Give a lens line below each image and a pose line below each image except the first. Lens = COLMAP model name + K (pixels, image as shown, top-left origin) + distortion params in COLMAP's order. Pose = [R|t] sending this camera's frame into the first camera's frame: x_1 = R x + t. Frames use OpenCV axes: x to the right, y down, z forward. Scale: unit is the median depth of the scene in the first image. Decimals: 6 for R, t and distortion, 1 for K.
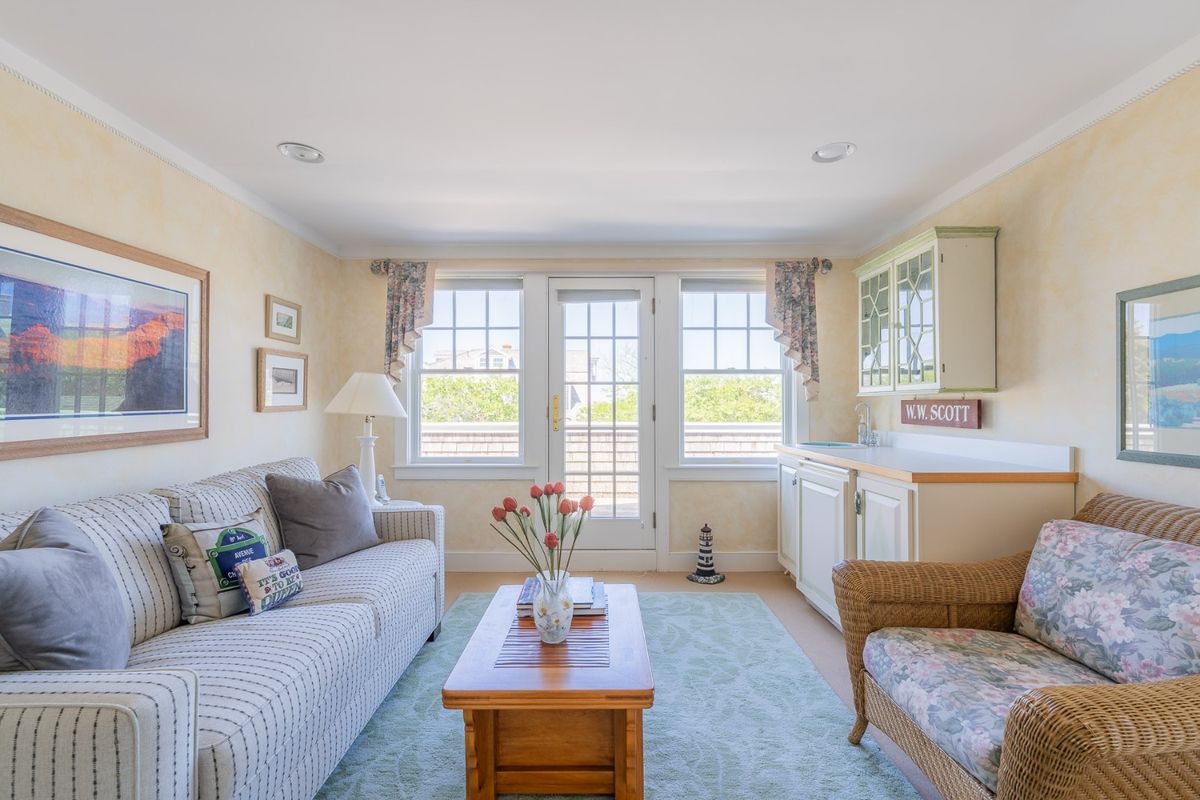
lens RADIAL K [[506.0, 0, 594.8], [0, 506.0, 402.9], [0, 0, 1]] dist [-0.000537, -0.001842]
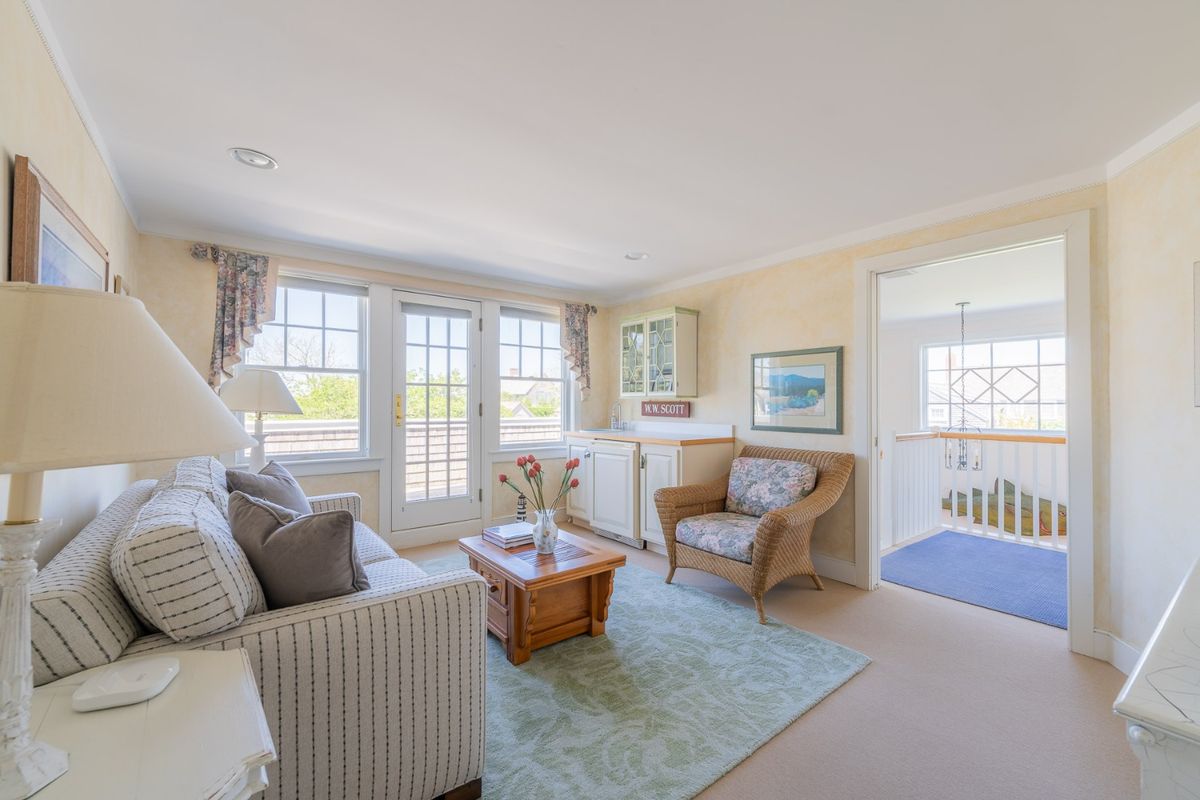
lens RADIAL K [[491.5, 0, 596.9], [0, 491.5, 399.8], [0, 0, 1]] dist [0.010742, -0.000313]
pose [[0.790046, 0.008802, 0.612985, -0.425388], [-0.007431, 0.999961, -0.004780, -0.002017], [-0.613003, -0.000779, 0.790080, -0.149017]]
